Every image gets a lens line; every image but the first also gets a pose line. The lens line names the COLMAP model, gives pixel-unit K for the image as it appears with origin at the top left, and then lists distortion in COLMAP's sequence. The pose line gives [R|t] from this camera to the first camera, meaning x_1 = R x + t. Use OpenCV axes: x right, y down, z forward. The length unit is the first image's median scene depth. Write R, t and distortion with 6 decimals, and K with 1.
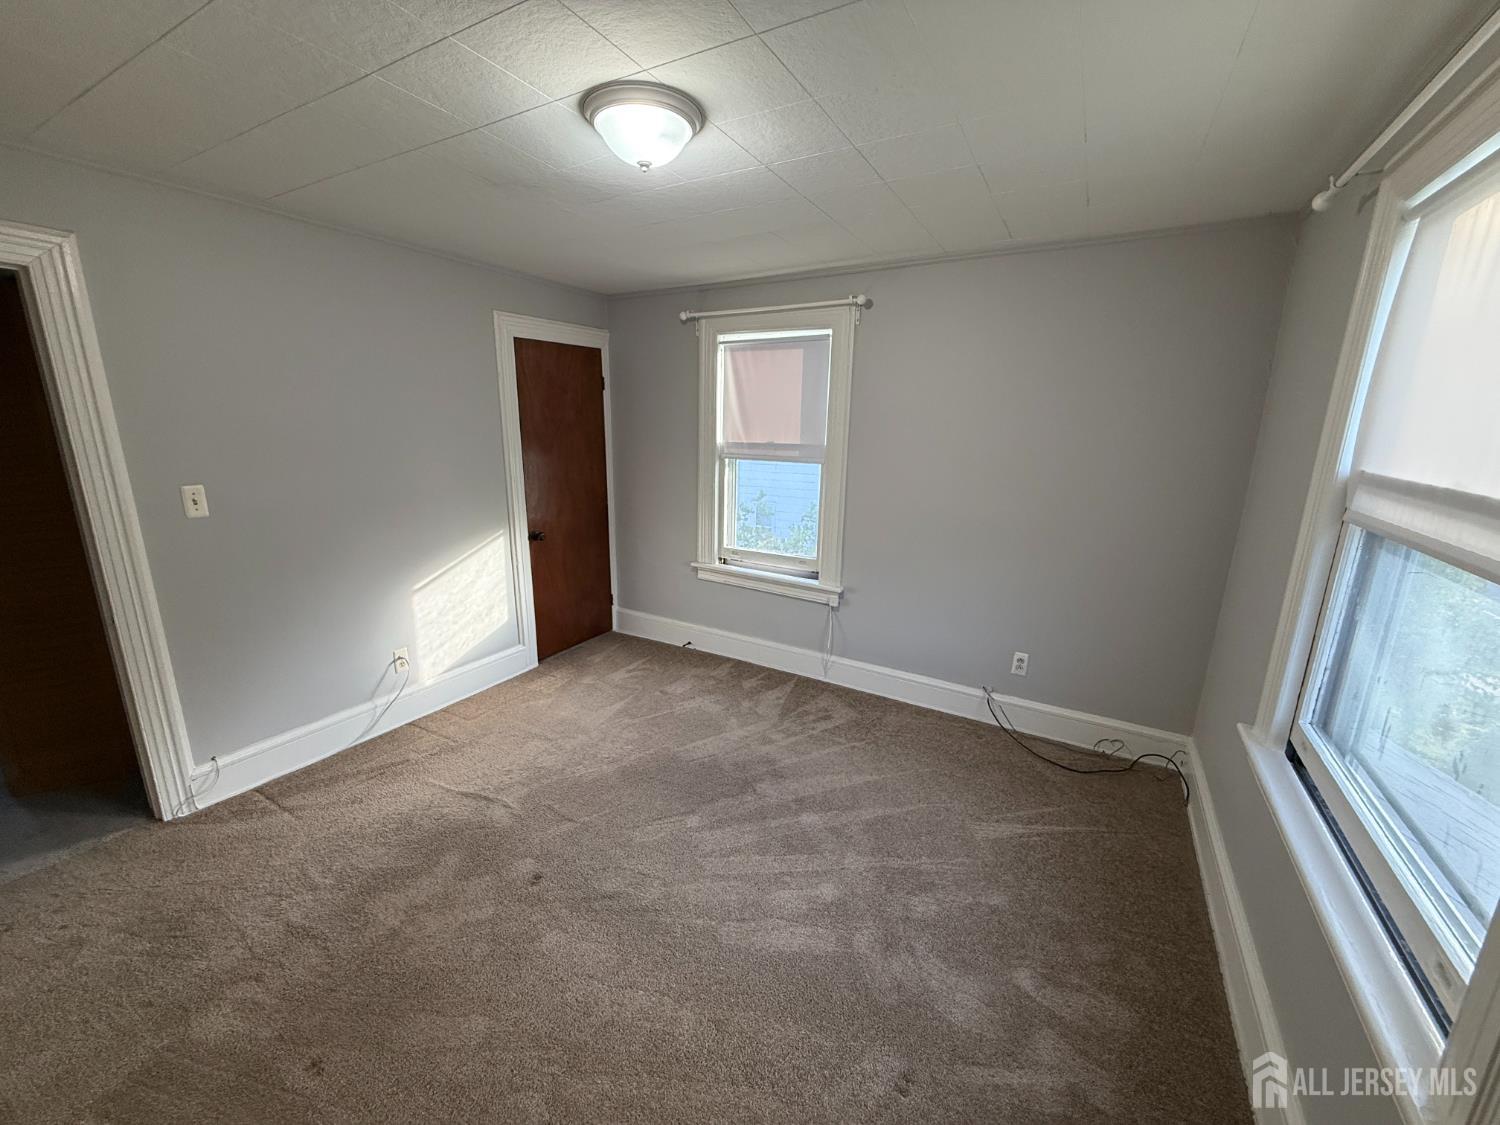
lens RADIAL K [[600.0, 0, 745.6], [0, 600.0, 563.4], [0, 0, 1]] dist [0.001688, -0.000260]
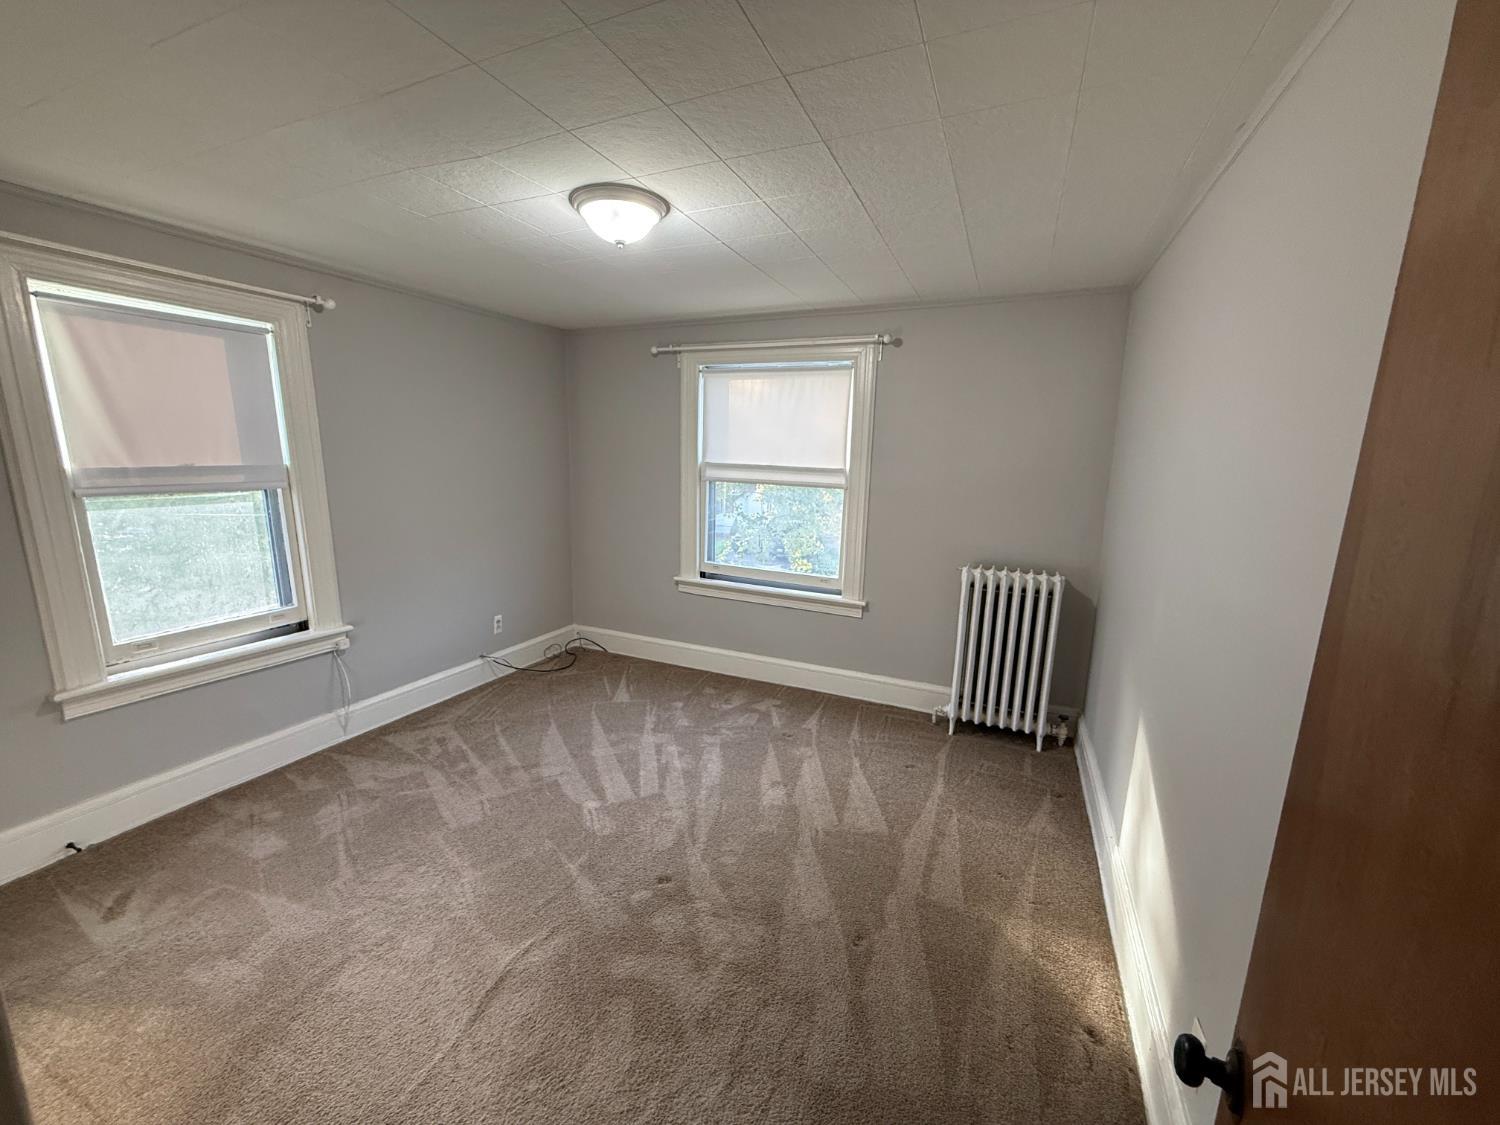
lens RADIAL K [[600.0, 0, 745.6], [0, 600.0, 563.4], [0, 0, 1]] dist [0.001688, -0.000260]
pose [[-0.096899, -0.205131, 0.973926, -0.776008], [0.207677, 0.952825, 0.221349, -0.125276], [-0.973386, 0.223711, -0.049727, 0.481365]]
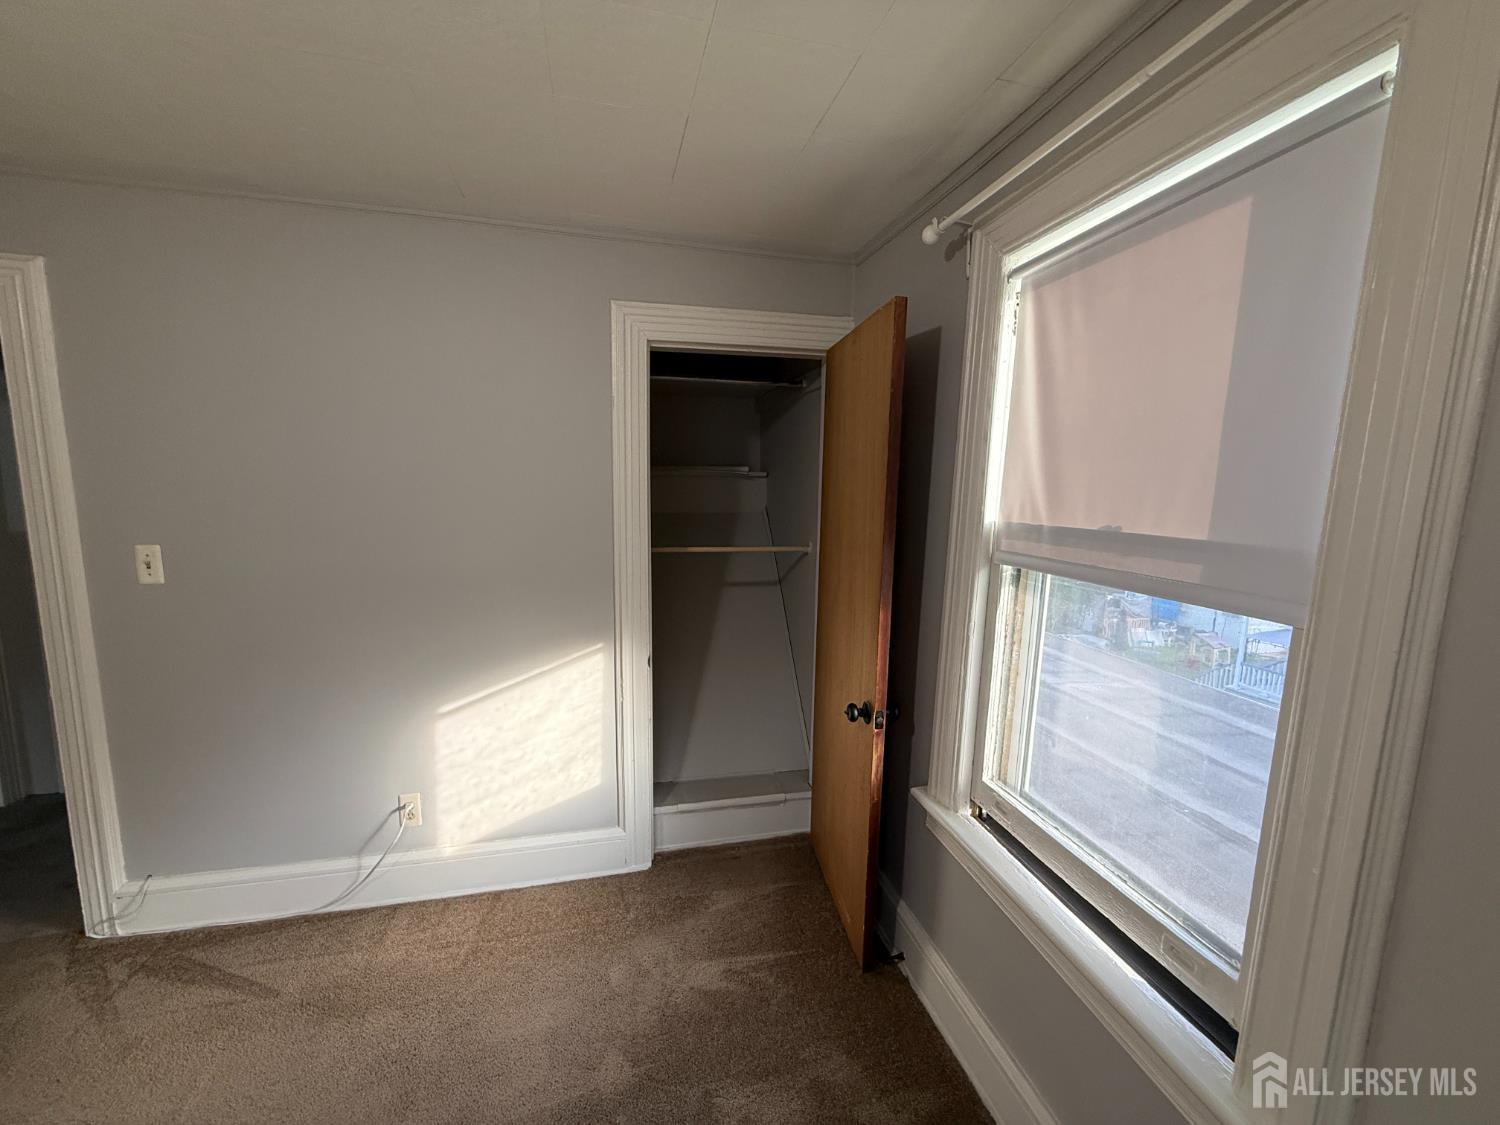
lens RADIAL K [[600.0, 0, 745.6], [0, 600.0, 563.4], [0, 0, 1]] dist [0.001688, -0.000260]
pose [[0.684137, 0.094521, -0.723203, 0.155877], [-0.176324, 0.983589, -0.038246, -0.149469], [0.707719, 0.153683, 0.689576, 0.698650]]
